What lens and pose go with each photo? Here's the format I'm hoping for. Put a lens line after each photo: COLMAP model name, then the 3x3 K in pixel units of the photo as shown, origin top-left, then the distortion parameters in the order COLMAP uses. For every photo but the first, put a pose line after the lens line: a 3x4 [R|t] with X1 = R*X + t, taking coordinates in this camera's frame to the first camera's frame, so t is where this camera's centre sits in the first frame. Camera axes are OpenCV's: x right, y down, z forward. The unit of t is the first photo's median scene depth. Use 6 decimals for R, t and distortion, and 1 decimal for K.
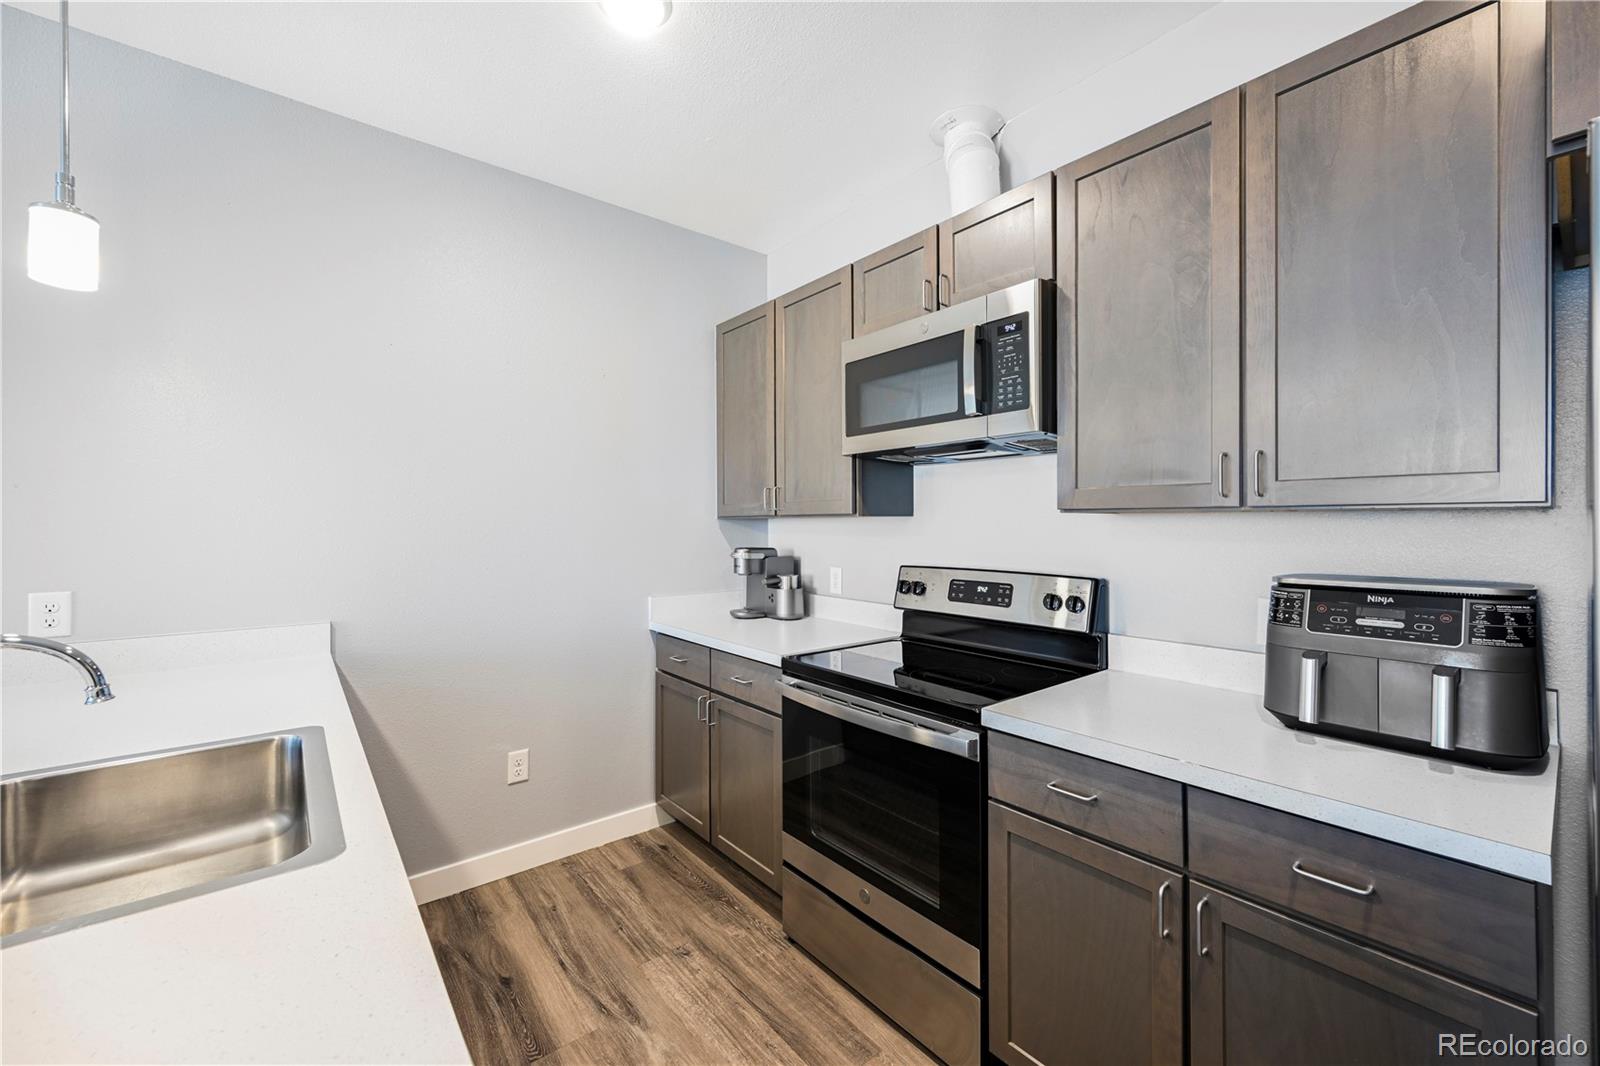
lens RADIAL K [[638.7, 0, 801.3], [0, 638.7, 526.6], [0, 0, 1]] dist [0.003456, 0.000373]
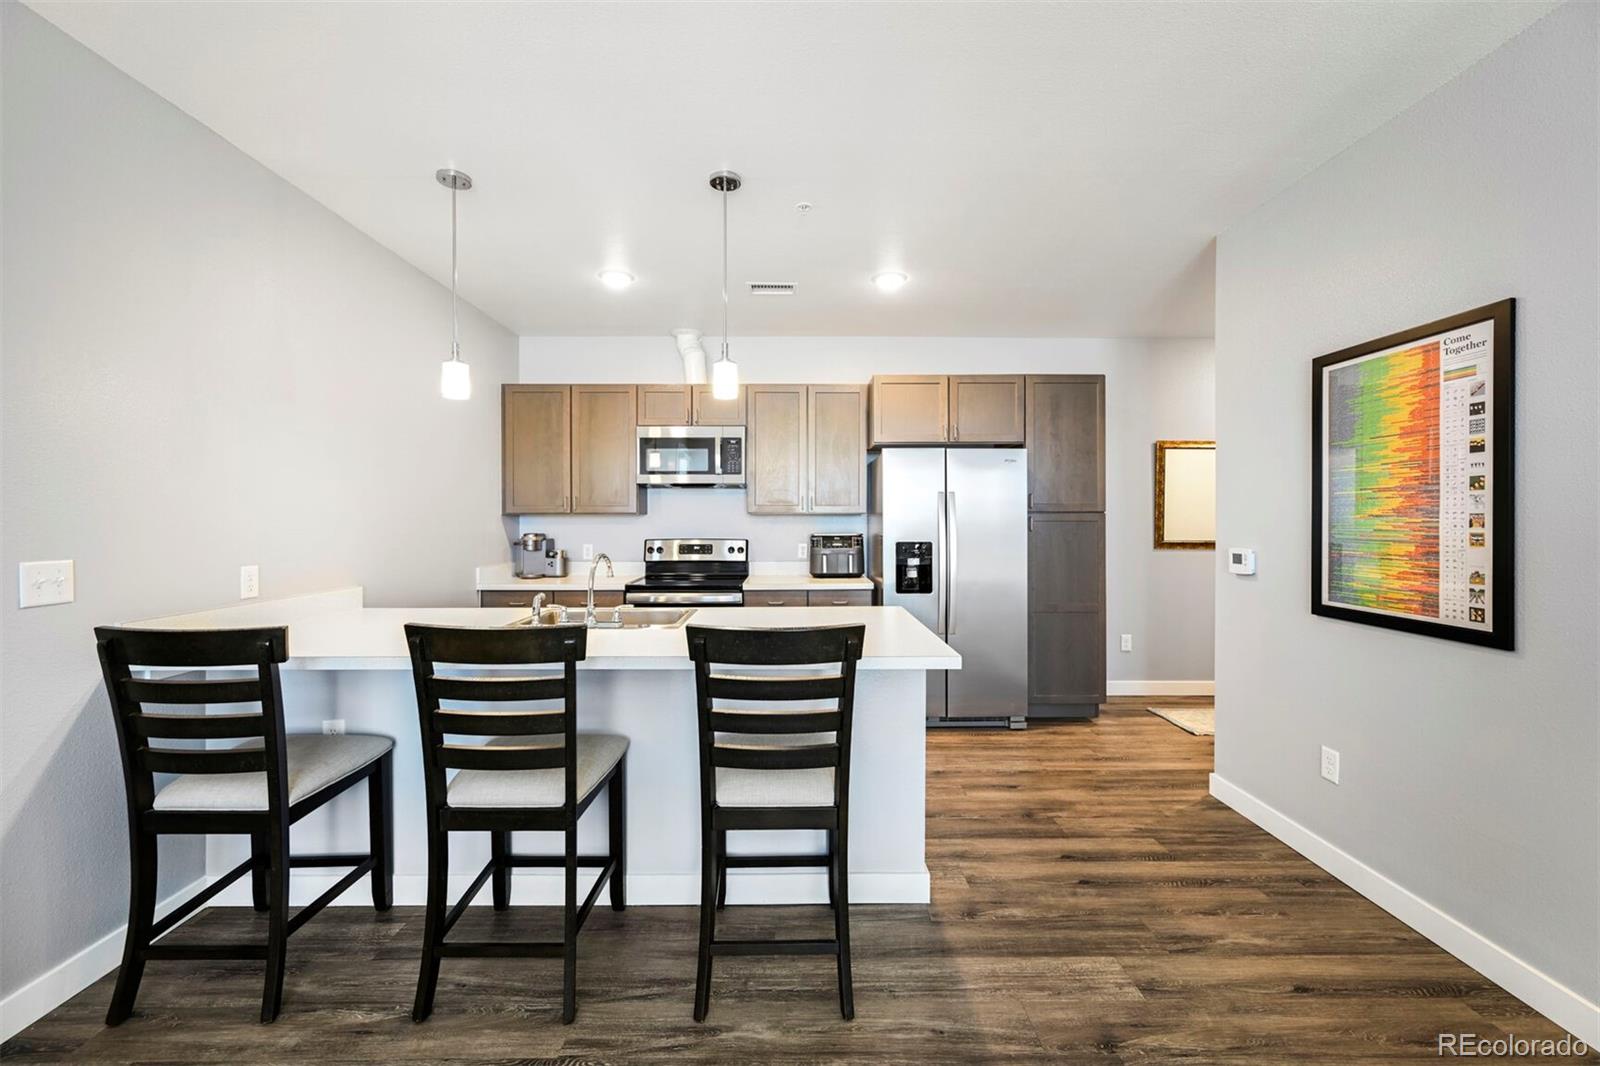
lens RADIAL K [[638.7, 0, 793.8], [0, 638.7, 526.2], [0, 0, 1]] dist [0.003456, 0.000373]
pose [[0.620592, -0.008623, 0.784087, -0.914891], [0.004851, 0.999963, 0.007157, 0.007470], [-0.784119, -0.000638, 0.620610, -0.466406]]
